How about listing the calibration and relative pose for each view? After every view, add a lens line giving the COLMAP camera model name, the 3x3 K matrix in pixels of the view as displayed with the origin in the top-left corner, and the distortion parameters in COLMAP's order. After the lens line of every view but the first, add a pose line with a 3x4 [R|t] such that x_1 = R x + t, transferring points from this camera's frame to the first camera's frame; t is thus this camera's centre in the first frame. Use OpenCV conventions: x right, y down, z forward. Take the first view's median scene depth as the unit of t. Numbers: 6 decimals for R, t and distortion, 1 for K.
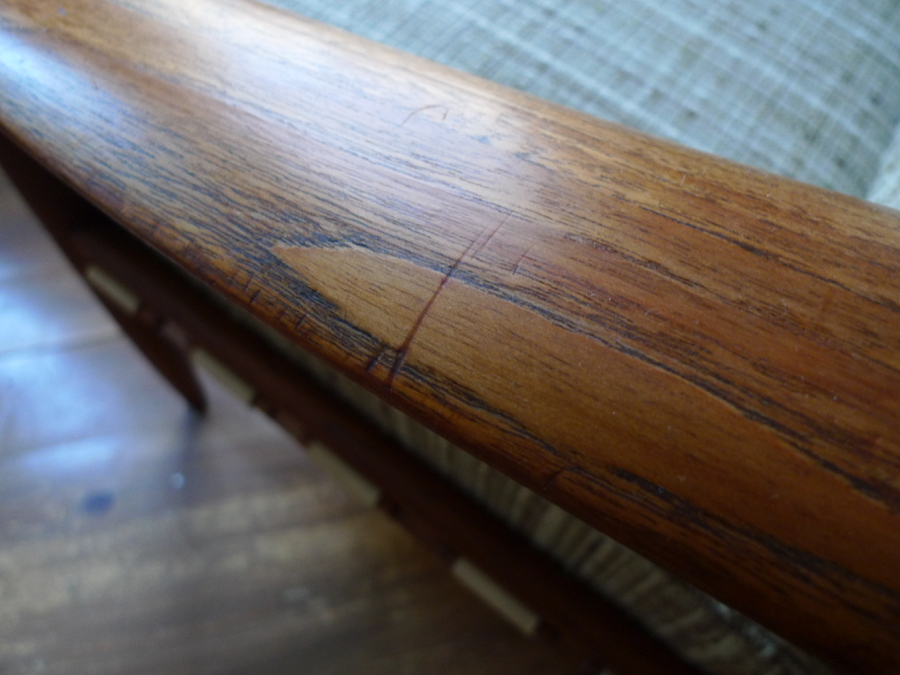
lens RADIAL K [[633.5, 0, 450.4], [0, 633.5, 335.3], [0, 0, 1]] dist [-0.011805, -0.006975]
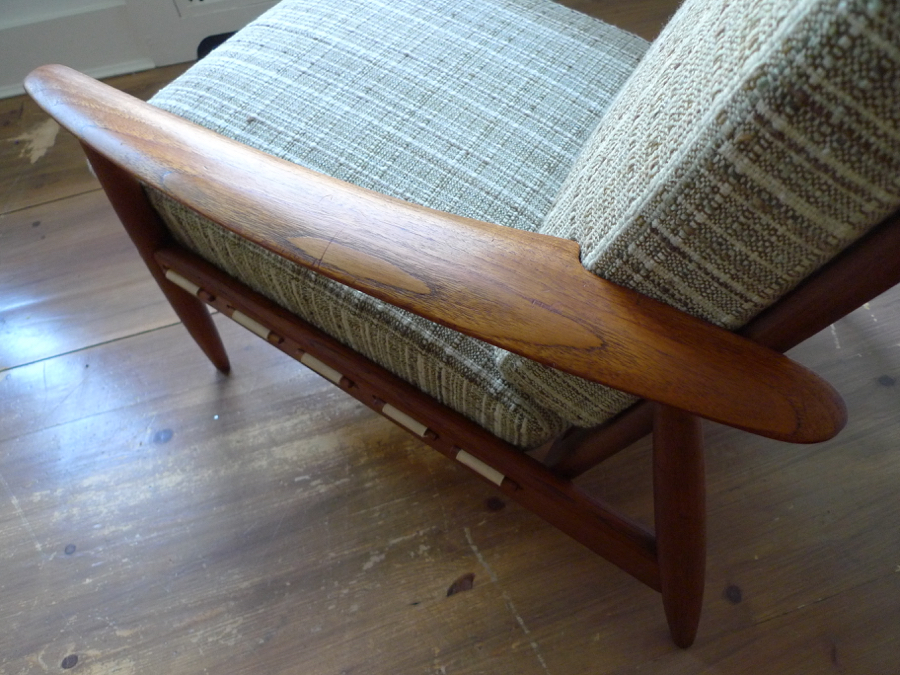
lens RADIAL K [[633.5, 0, 449.8], [0, 633.5, 339.8], [0, 0, 1]] dist [-0.011805, -0.006975]
pose [[0.996544, -0.080885, 0.018922, 0.186428], [0.080935, 0.996718, -0.001912, 0.179423], [-0.018705, 0.003437, 0.999819, -0.912889]]
